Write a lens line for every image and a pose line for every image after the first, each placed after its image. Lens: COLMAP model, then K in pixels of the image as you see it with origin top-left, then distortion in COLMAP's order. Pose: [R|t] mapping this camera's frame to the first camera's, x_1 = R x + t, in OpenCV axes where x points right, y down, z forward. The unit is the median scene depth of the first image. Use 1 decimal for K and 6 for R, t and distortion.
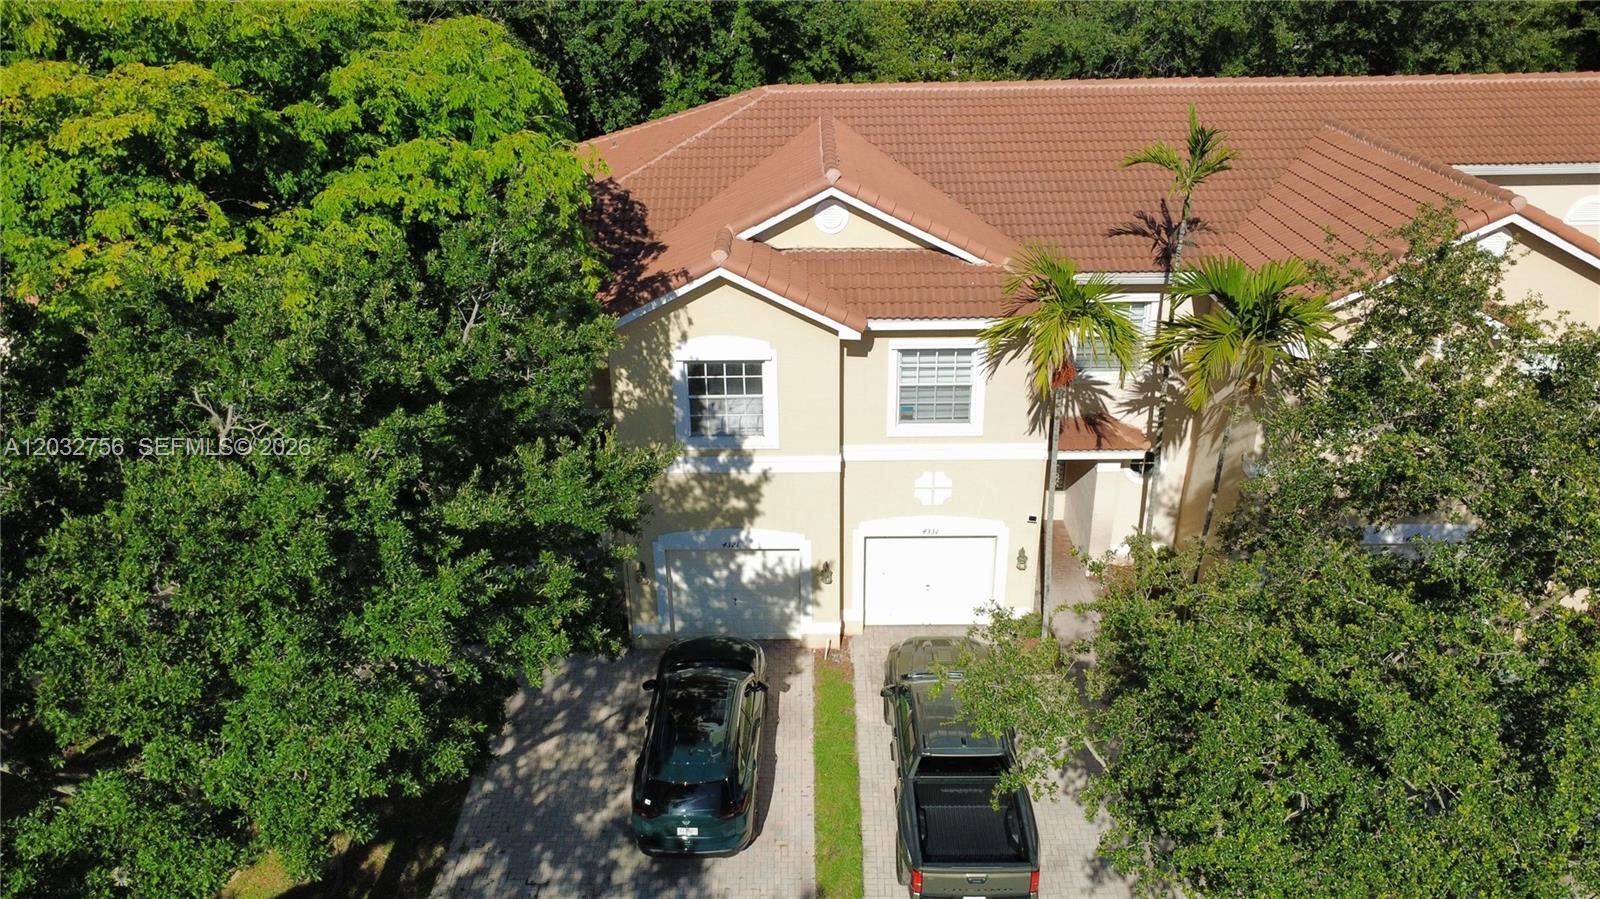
lens RADIAL K [[1159.4, 0, 805.3], [0, 1159.4, 453.5], [0, 0, 1]] dist [-0.001728, 0.006935]
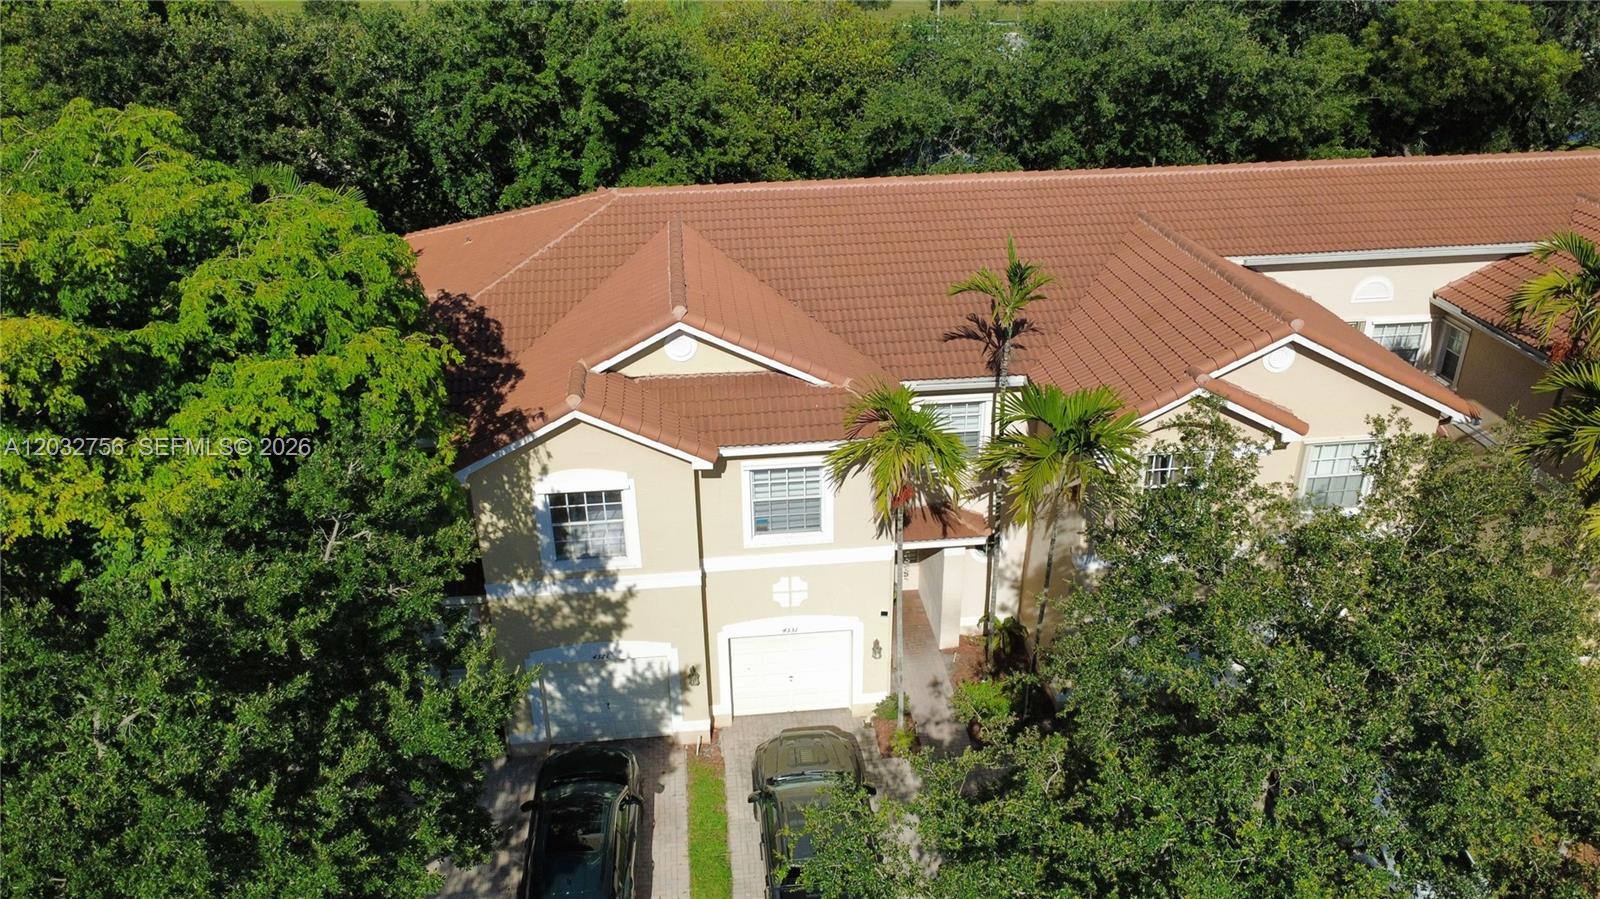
lens RADIAL K [[1159.4, 0, 797.5], [0, 1159.4, 450.2], [0, 0, 1]] dist [-0.001728, 0.006935]
pose [[0.994312, -0.049040, 0.094546, 0.022612], [0.047205, 0.998653, 0.021548, -0.121924], [-0.095475, -0.016962, 0.995287, -0.055643]]
